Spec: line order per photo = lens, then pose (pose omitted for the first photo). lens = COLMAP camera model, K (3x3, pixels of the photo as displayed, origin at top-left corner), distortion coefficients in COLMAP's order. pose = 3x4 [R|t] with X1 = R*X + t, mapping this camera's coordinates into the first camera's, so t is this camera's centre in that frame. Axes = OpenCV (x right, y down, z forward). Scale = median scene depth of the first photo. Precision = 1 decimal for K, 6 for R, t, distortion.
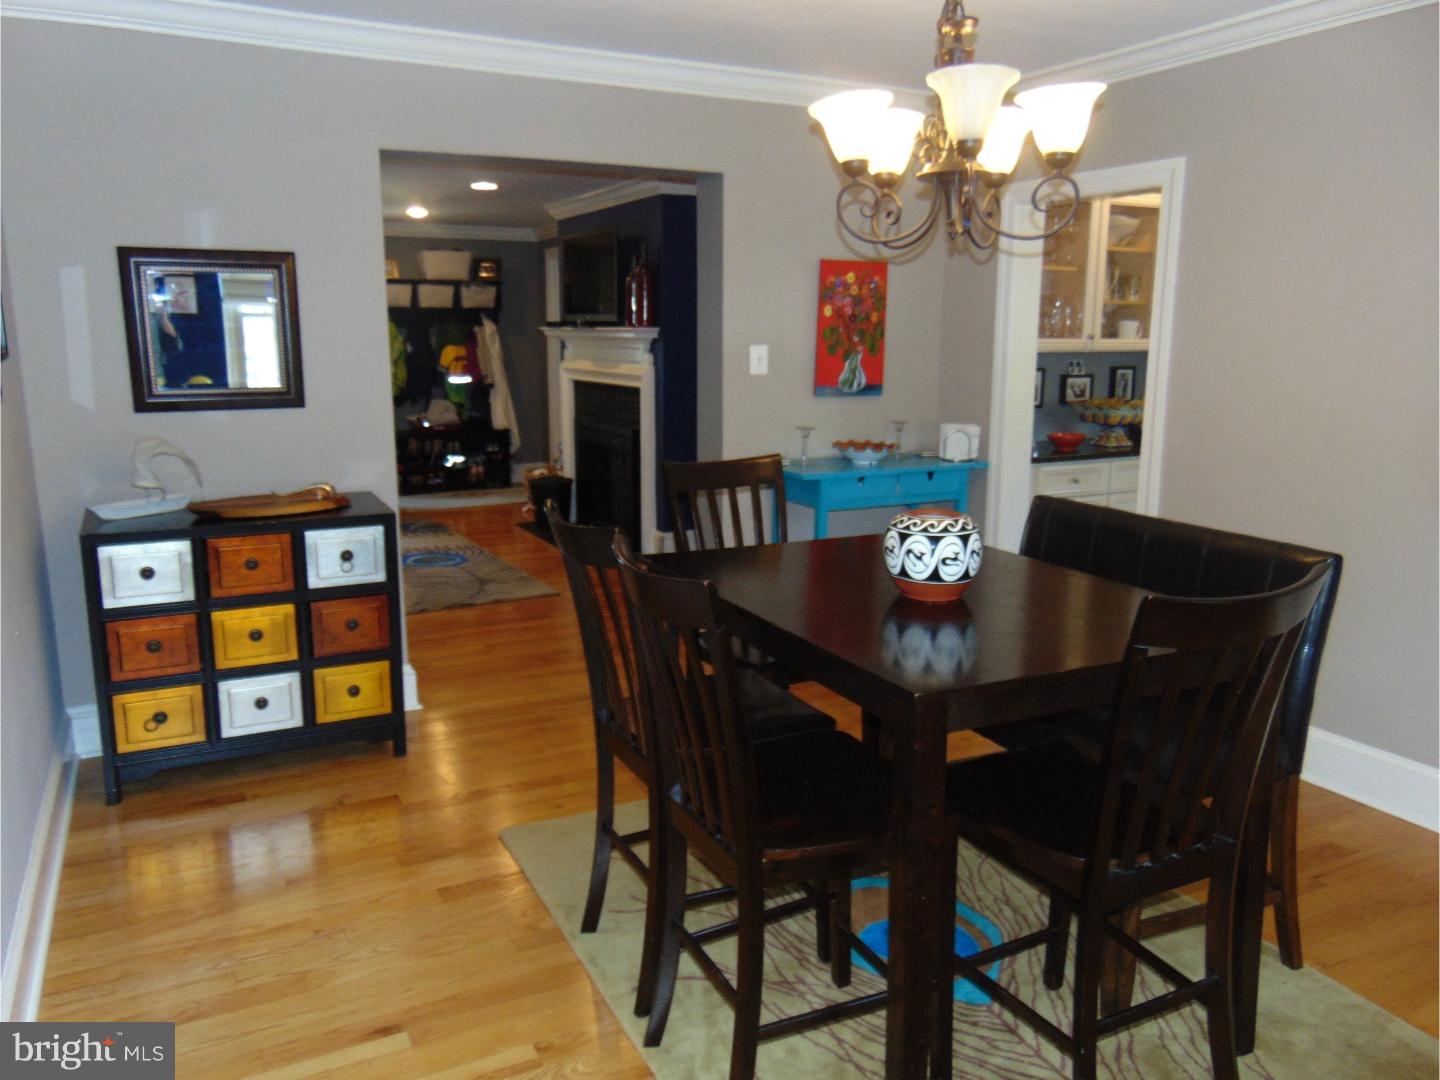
lens RADIAL K [[1099.7, 0, 716.7], [0, 1099.7, 542.1], [0, 0, 1]] dist [0.004867, 0.019569]
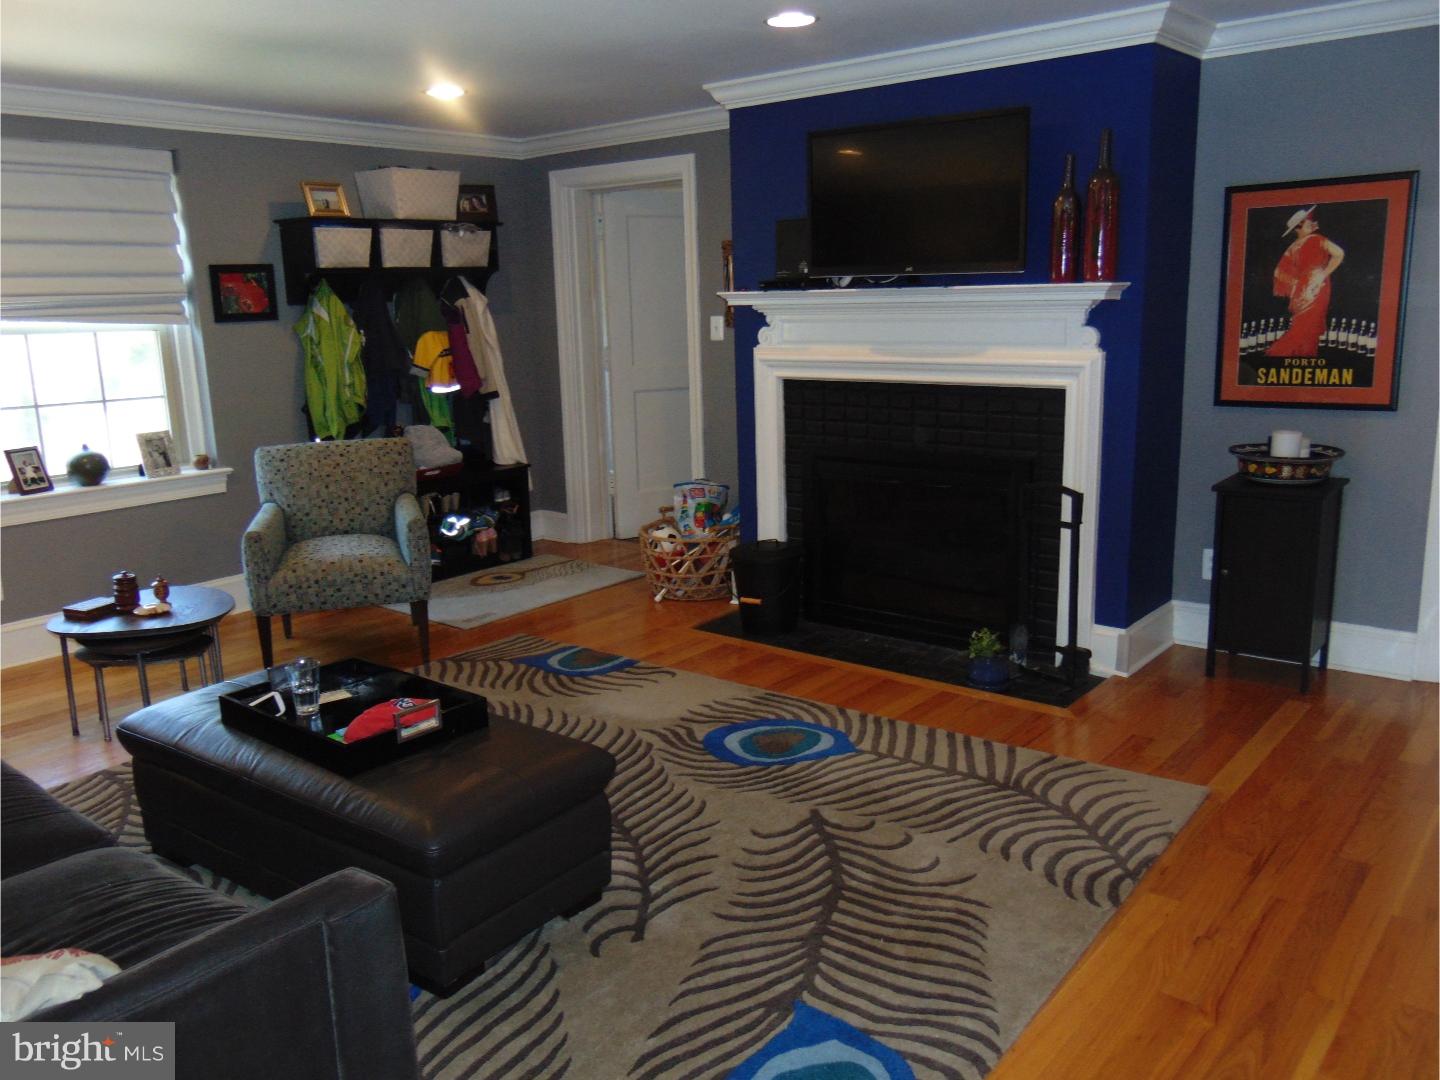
lens RADIAL K [[1172.7, 0, 724.4], [0, 1172.7, 536.9], [0, 0, 1]] dist [-0.028444, 0.038000]
pose [[0.918283, -0.110844, 0.380093, -0.346369], [0.106161, 0.993790, 0.033332, -0.073315], [-0.381427, 0.009743, 0.924347, 0.360238]]
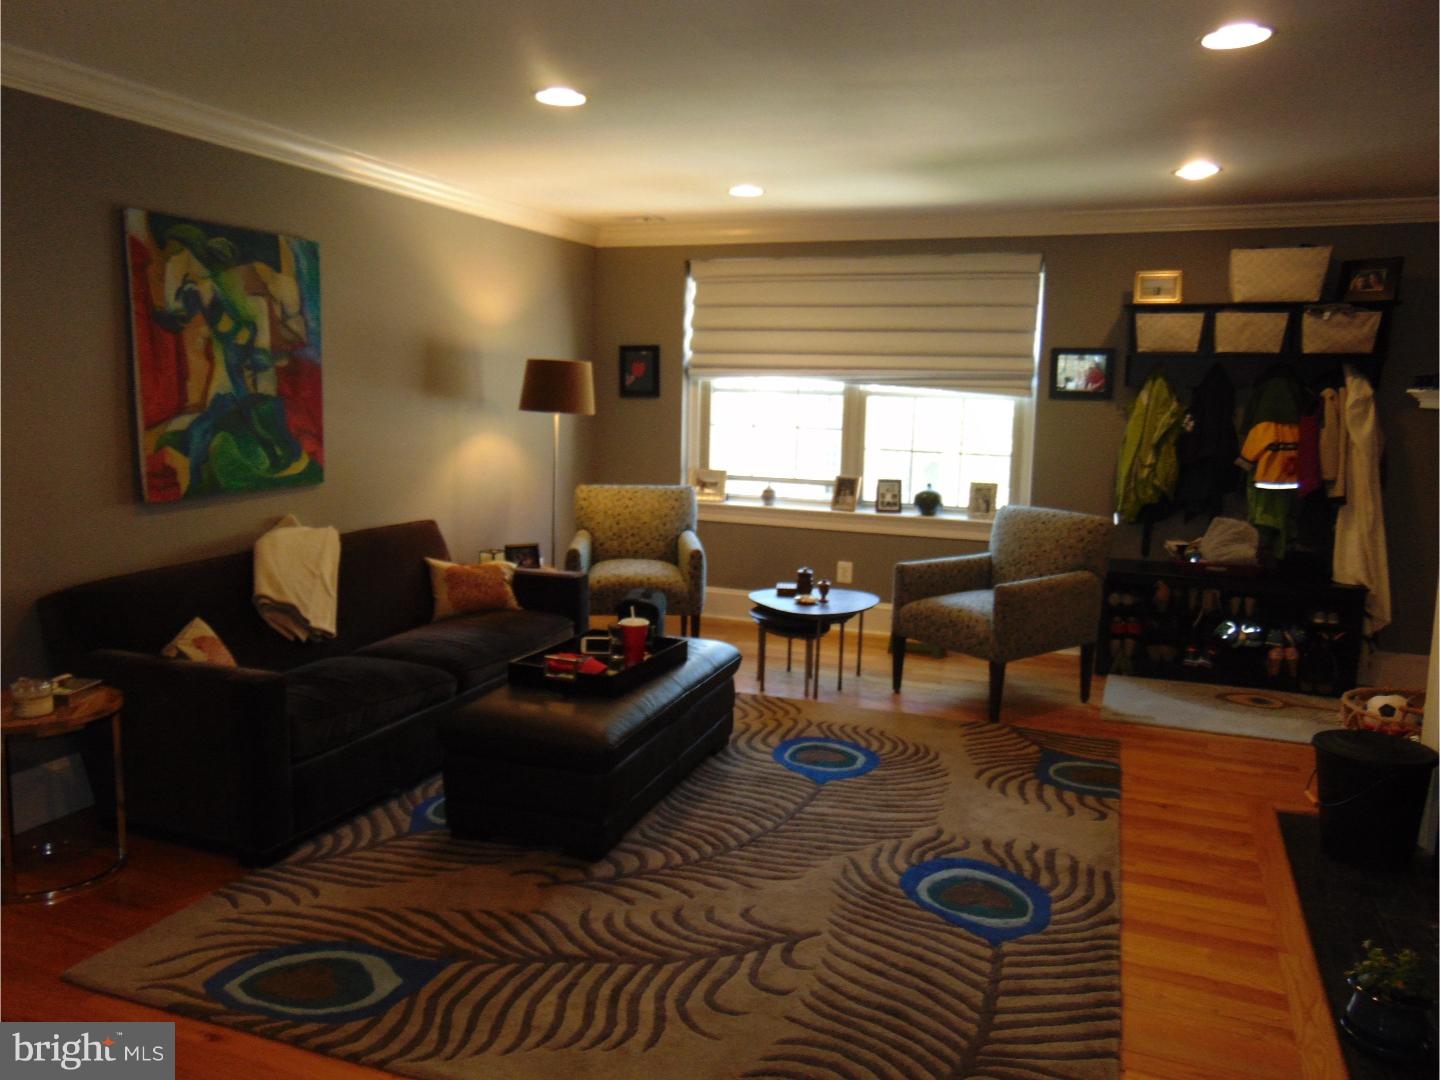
lens RADIAL K [[1099.7, 0, 715.8], [0, 1099.7, 544.5], [0, 0, 1]] dist [0.004867, 0.019569]
pose [[0.648649, 0.120891, -0.751425, -0.000908], [-0.162299, 0.986566, 0.018620, -0.084428], [0.743581, 0.109878, 0.659556, 0.441578]]
